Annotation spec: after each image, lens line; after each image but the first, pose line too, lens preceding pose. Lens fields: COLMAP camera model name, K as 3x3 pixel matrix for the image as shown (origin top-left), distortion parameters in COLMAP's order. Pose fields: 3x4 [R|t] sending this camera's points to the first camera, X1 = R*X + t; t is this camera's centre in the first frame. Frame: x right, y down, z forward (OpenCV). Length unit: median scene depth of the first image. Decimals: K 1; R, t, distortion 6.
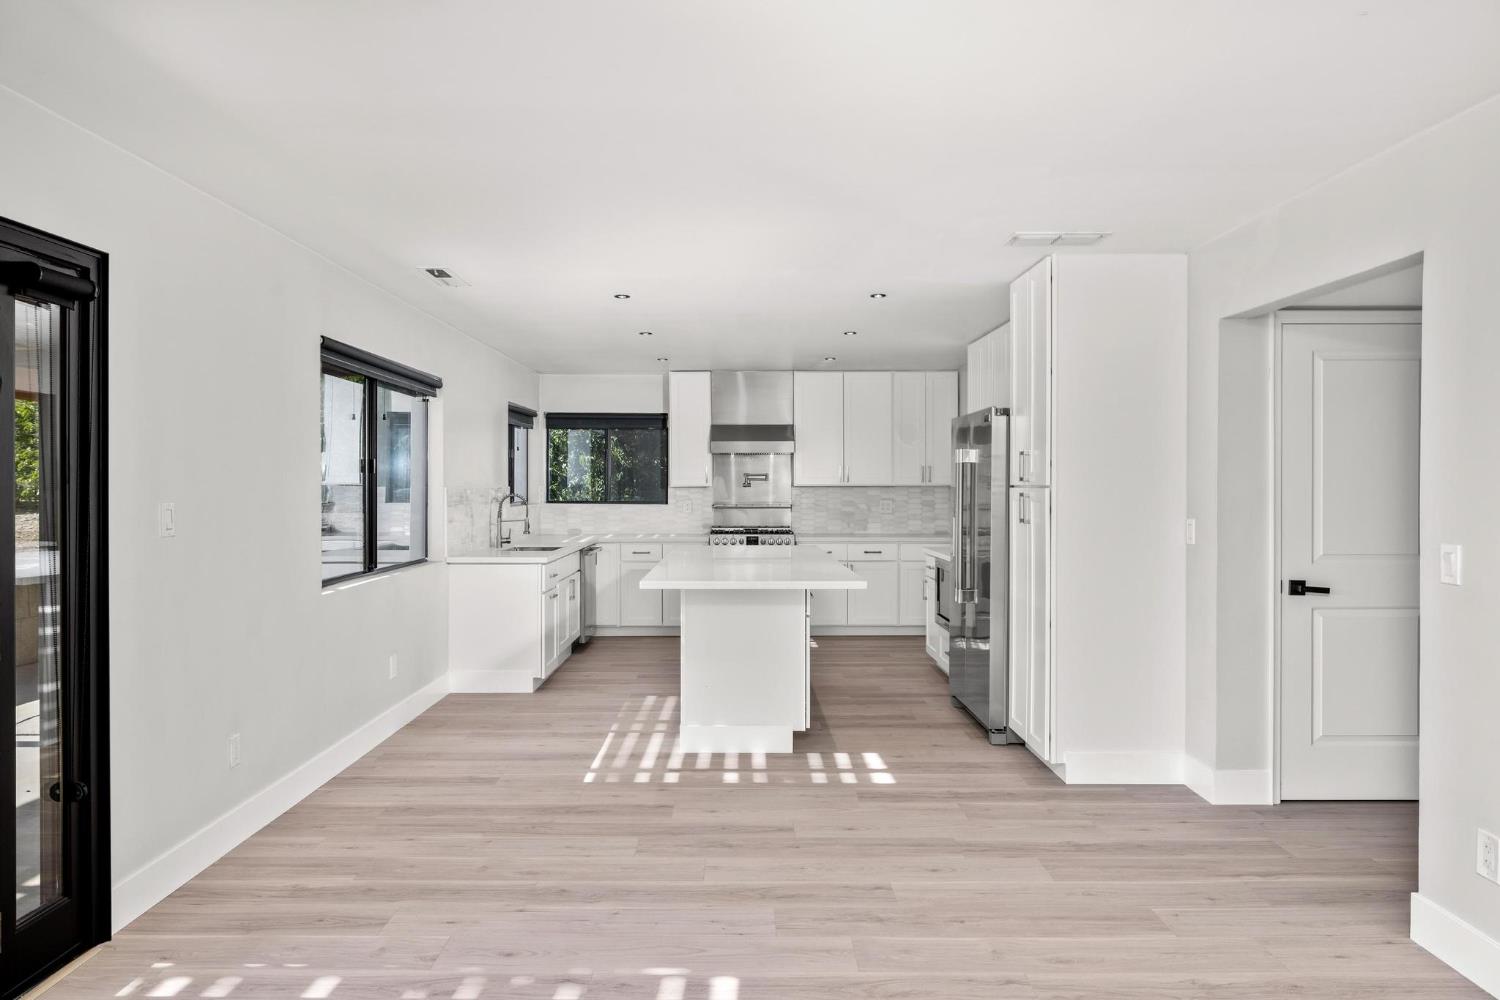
lens RADIAL K [[953.0, 0, 750.0], [0, 953.0, 500.0], [0, 0, 1]] dist [-0.000718, 0.000333]
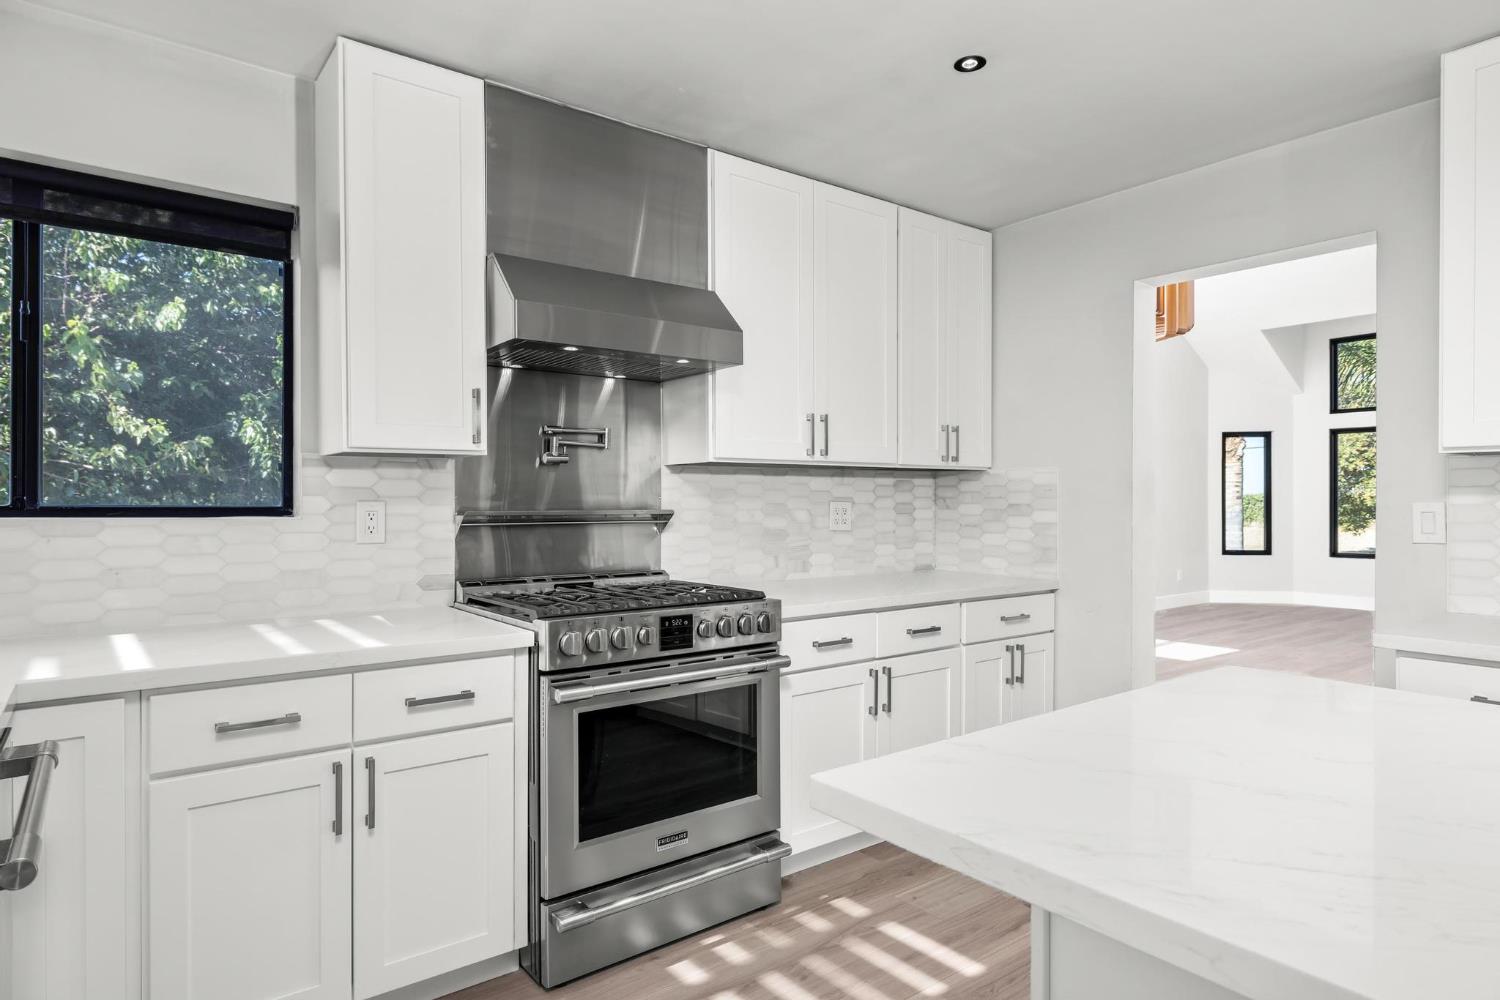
lens RADIAL K [[854.9, 0, 750.0], [0, 854.9, 500.0], [0, 0, 1]] dist [0.003241, 0.001836]
pose [[0.802954, 0.000901, 0.596040, -0.138026], [0.008578, 0.999878, -0.013067, 0.004401], [-0.595979, 0.015605, 0.802848, 0.741940]]
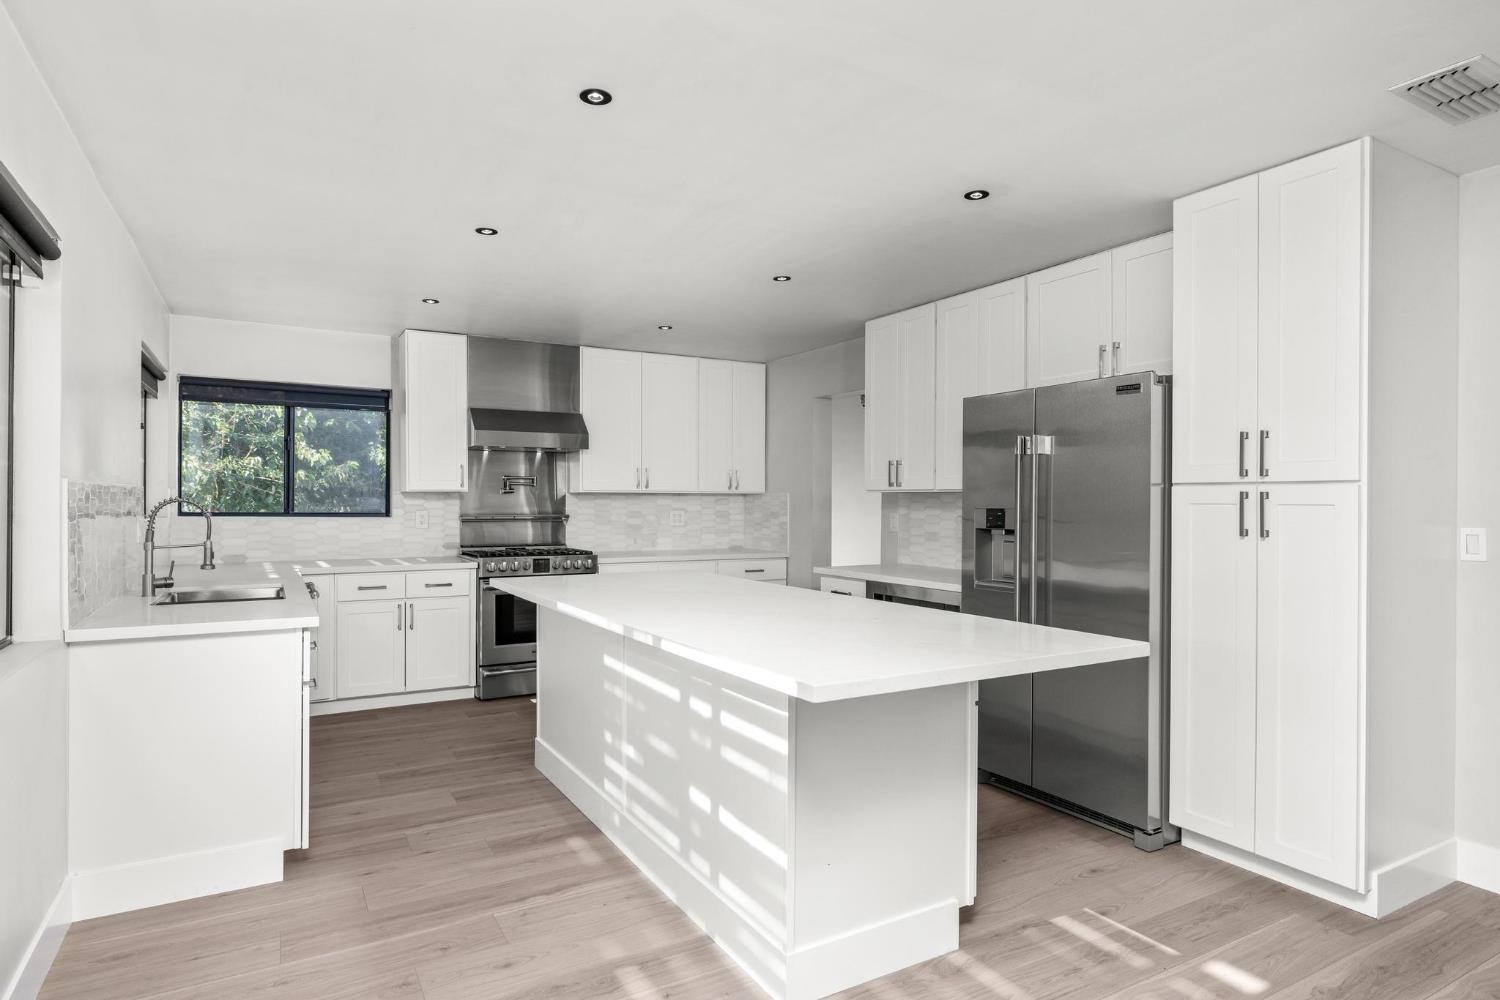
lens RADIAL K [[800.1, 0, 775.2], [0, 800.1, 499.7], [0, 0, 1]] dist [-0.000131, -0.000471]
pose [[0.849194, 0.006045, 0.528047, -0.167040], [0.004016, 0.999832, -0.017906, 0.003746], [-0.528066, 0.017326, 0.849026, 0.354768]]
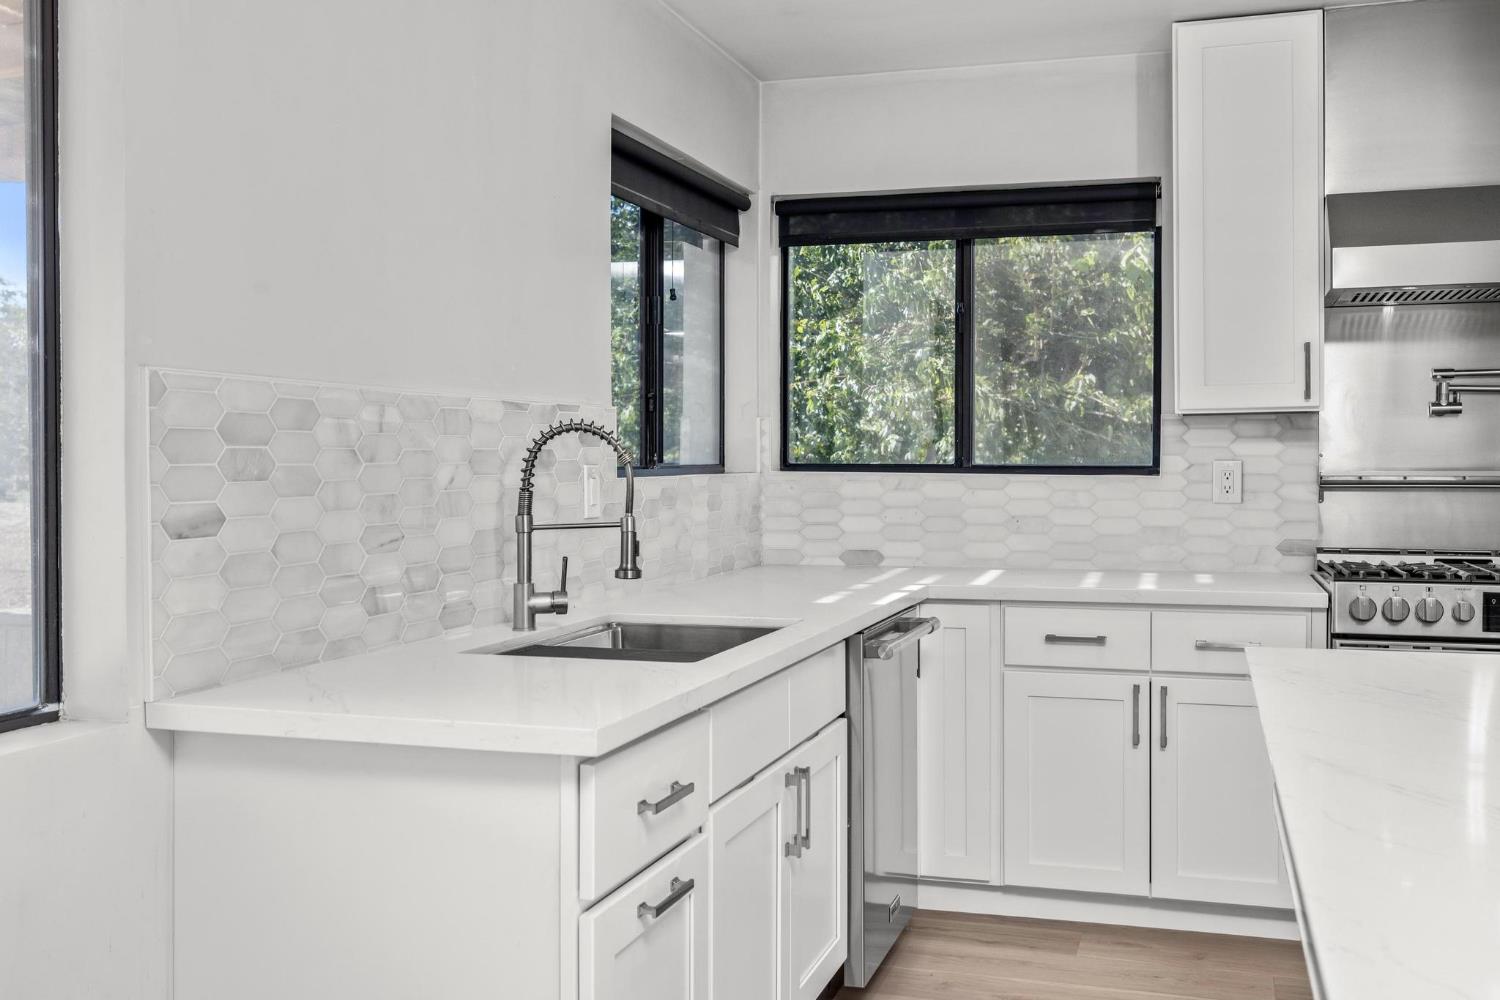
lens RADIAL K [[1528.6, 0, 750.0], [0, 1528.6, 500.0], [0, 0, 1]] dist [-0.011222, -0.003778]
pose [[0.954010, 0.005854, -0.299716, -0.068041], [-0.003293, 0.999954, 0.009049, 0.009007], [0.299755, -0.007646, 0.953985, 0.519551]]
